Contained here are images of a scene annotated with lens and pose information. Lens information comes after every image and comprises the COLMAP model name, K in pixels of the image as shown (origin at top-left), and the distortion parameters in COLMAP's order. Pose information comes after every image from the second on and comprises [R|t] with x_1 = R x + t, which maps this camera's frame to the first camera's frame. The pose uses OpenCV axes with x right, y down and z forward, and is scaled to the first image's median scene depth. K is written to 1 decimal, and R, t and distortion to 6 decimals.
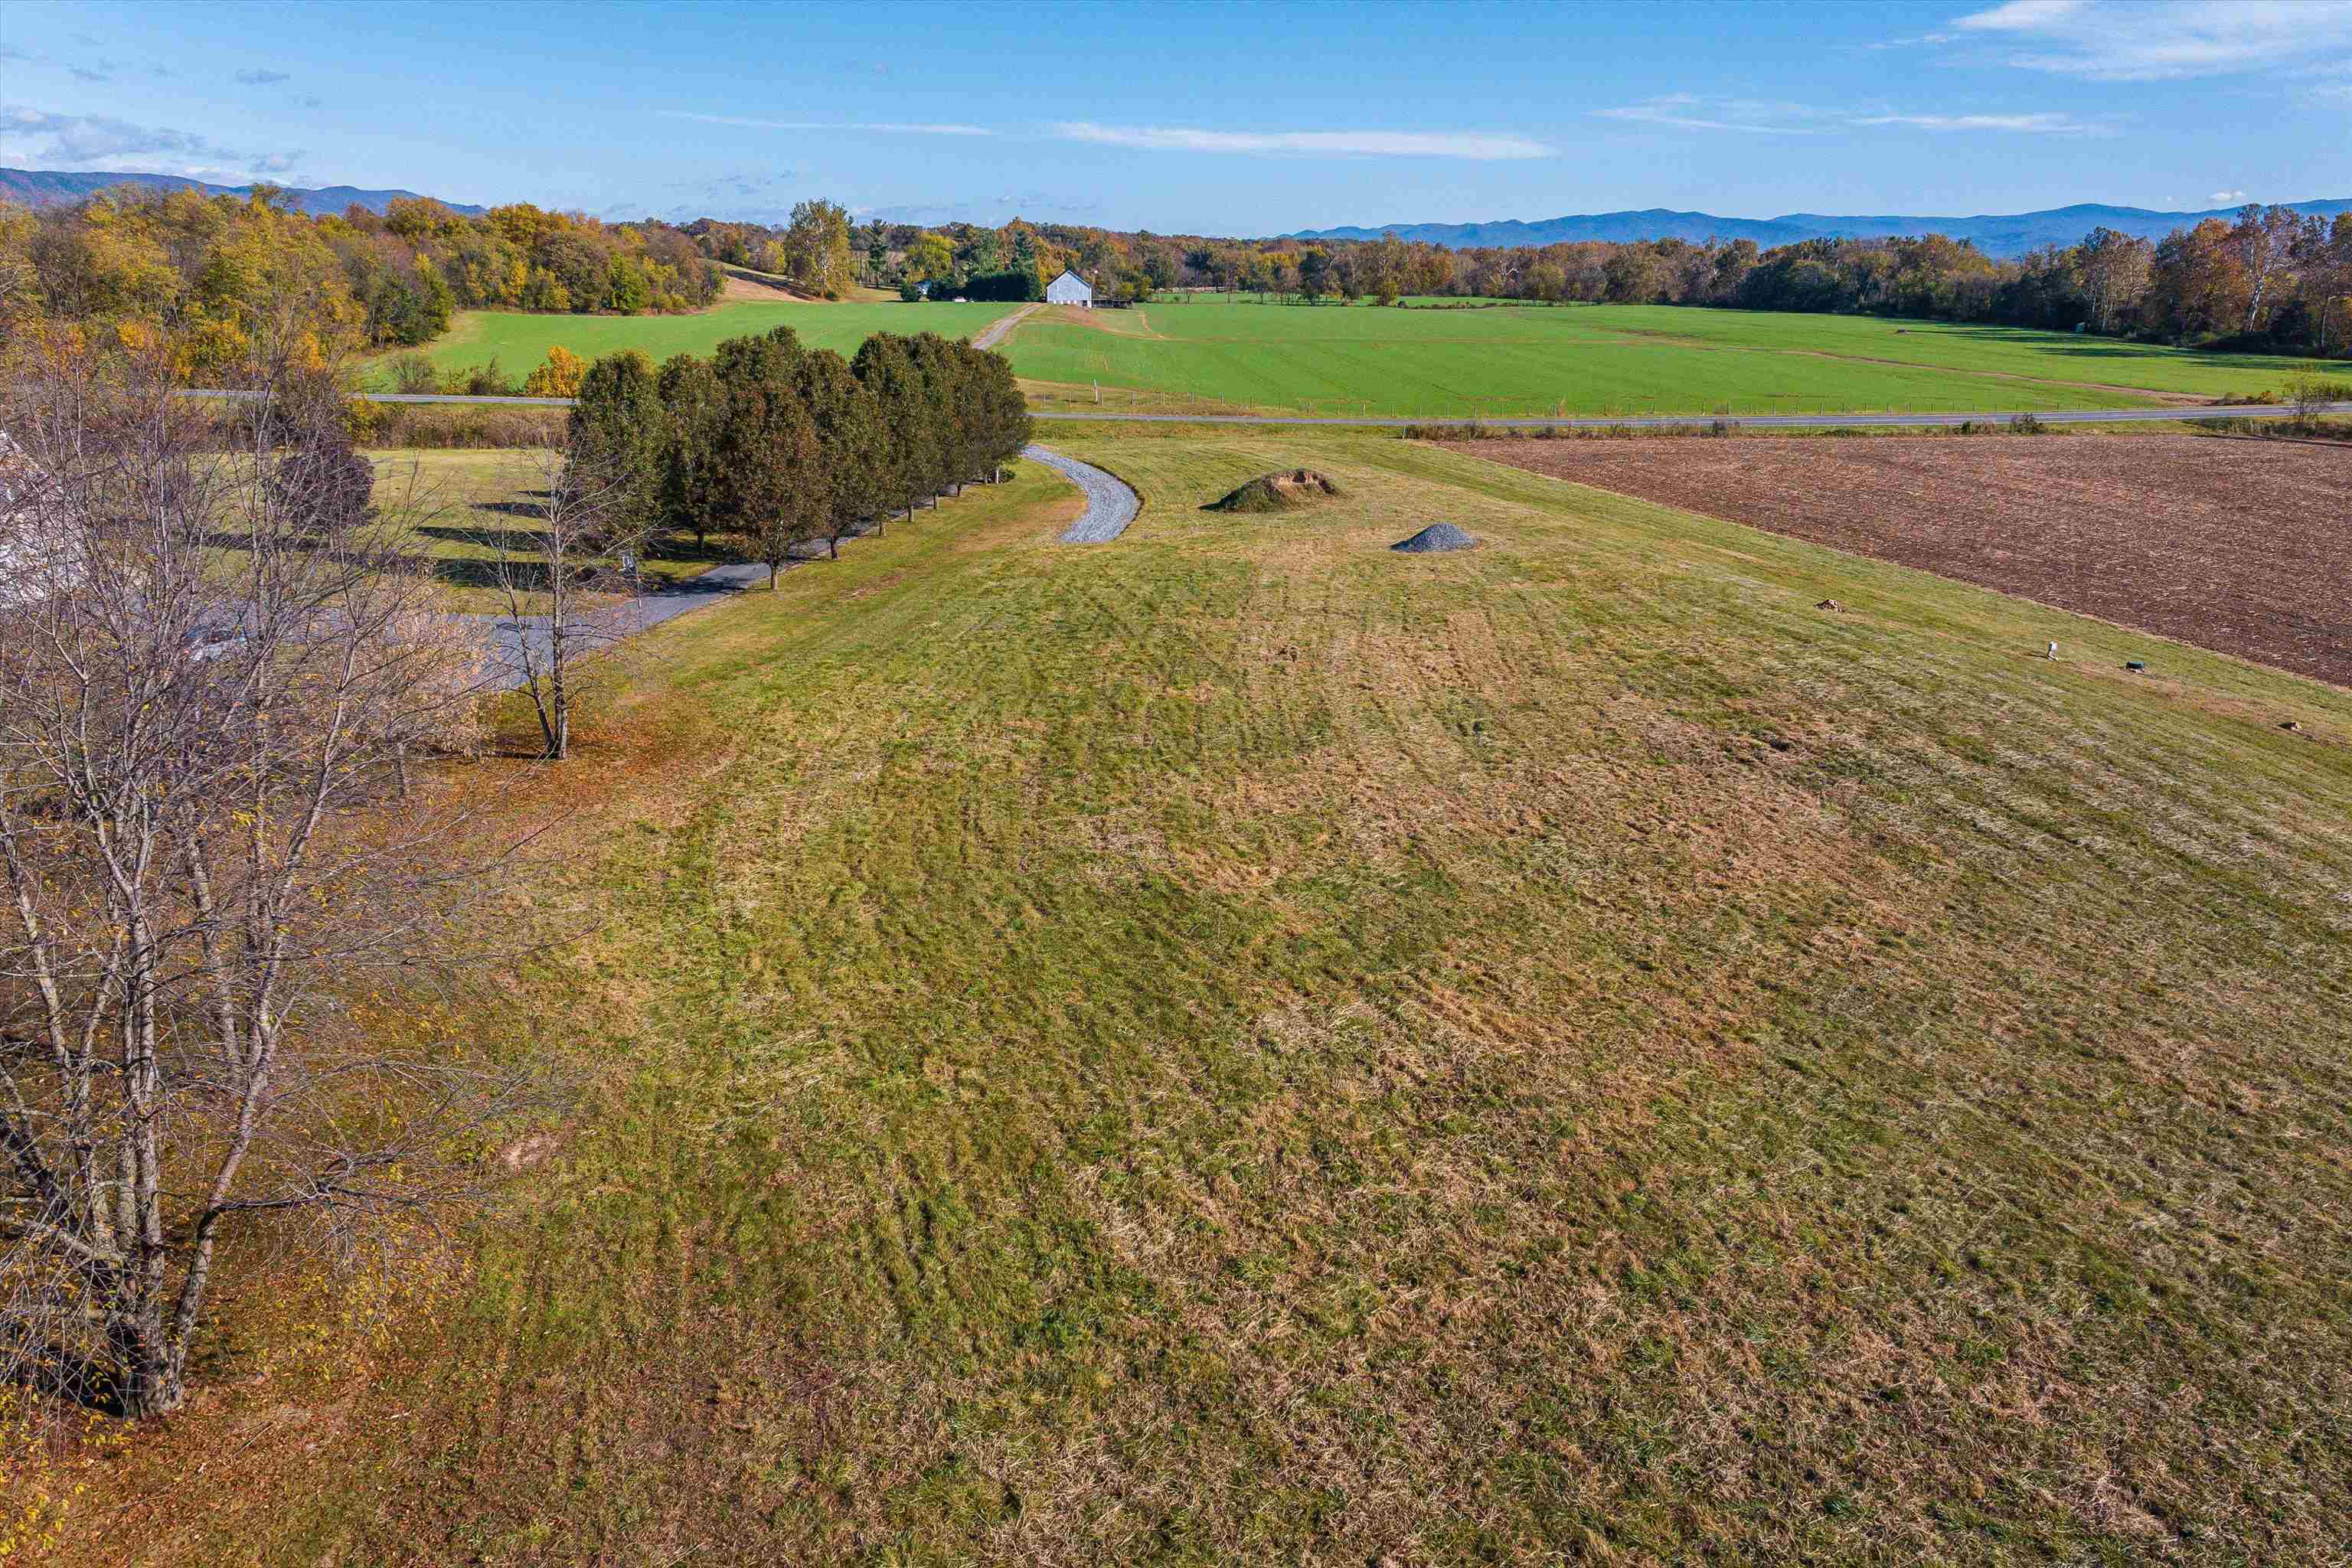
lens RADIAL K [[1656.1, 0, 1181.4], [0, 1656.1, 766.9], [0, 0, 1]] dist [-0.041857, 0.004656]
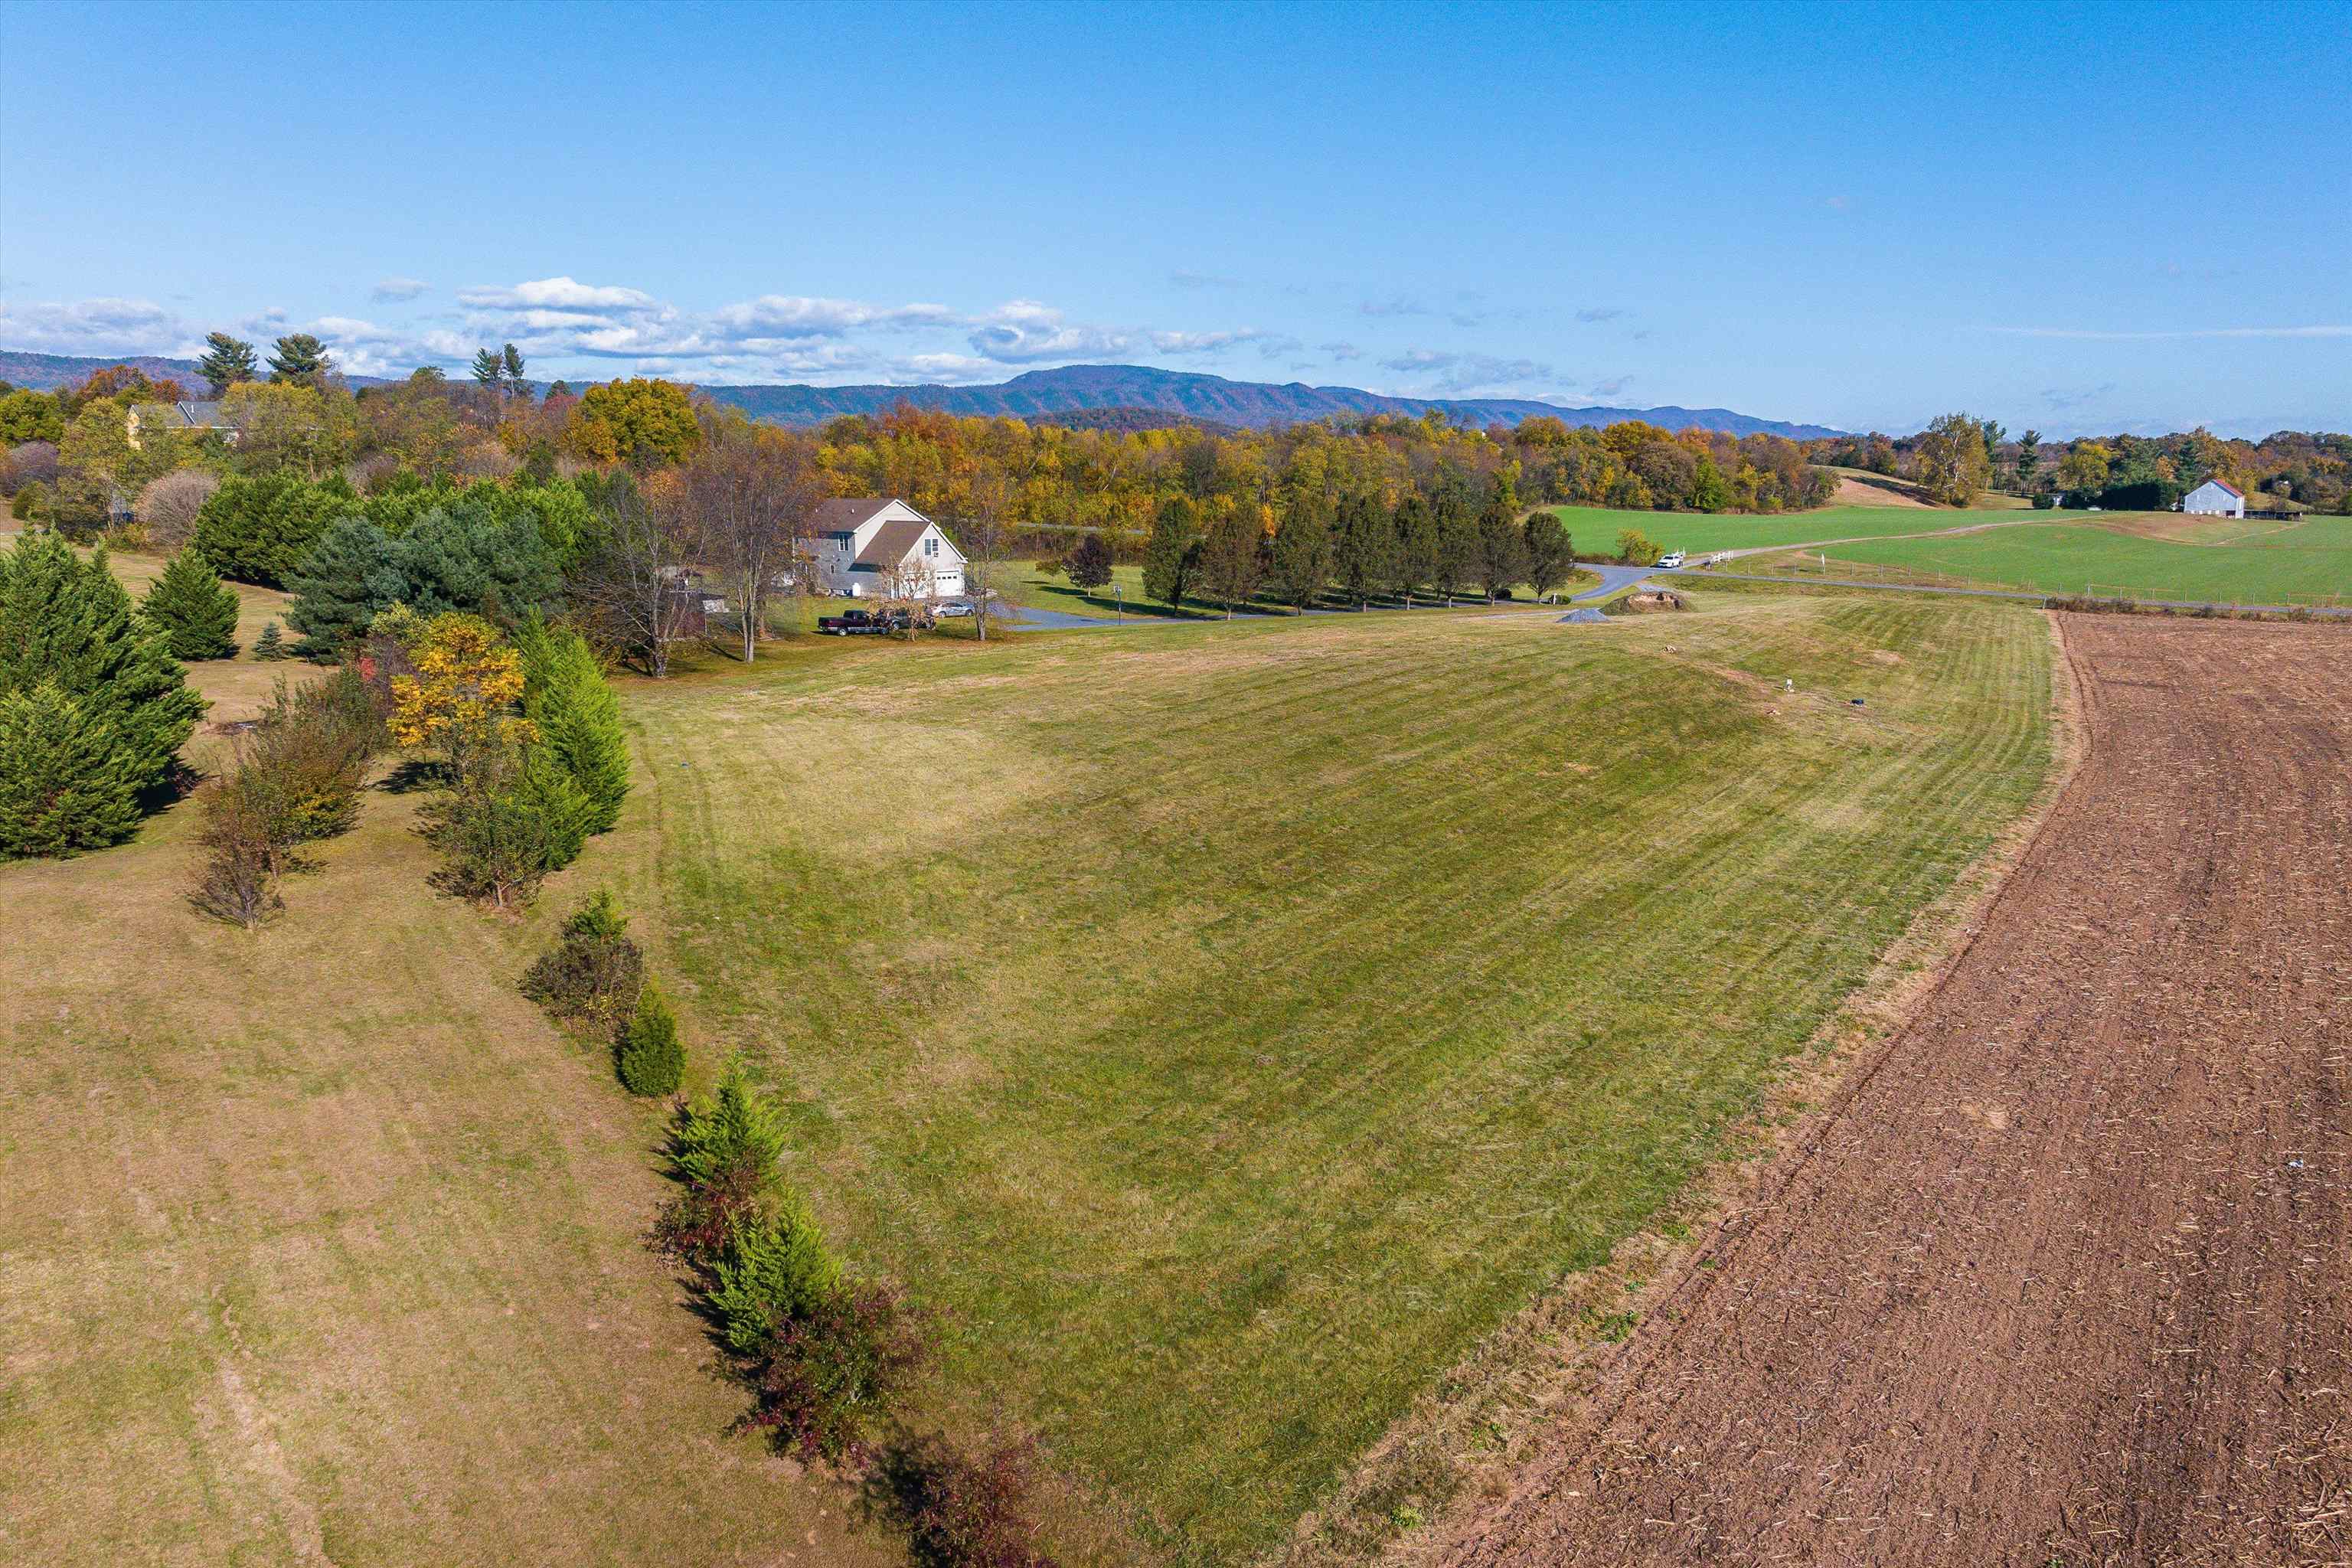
lens RADIAL K [[1656.1, 0, 1174.6], [0, 1656.1, 771.9], [0, 0, 1]] dist [-0.041857, 0.004656]
pose [[0.737954, 0.111464, -0.665582, 0.137256], [-0.190691, 0.980514, -0.047221, 0.022591], [0.647349, 0.161767, 0.744829, -0.057544]]
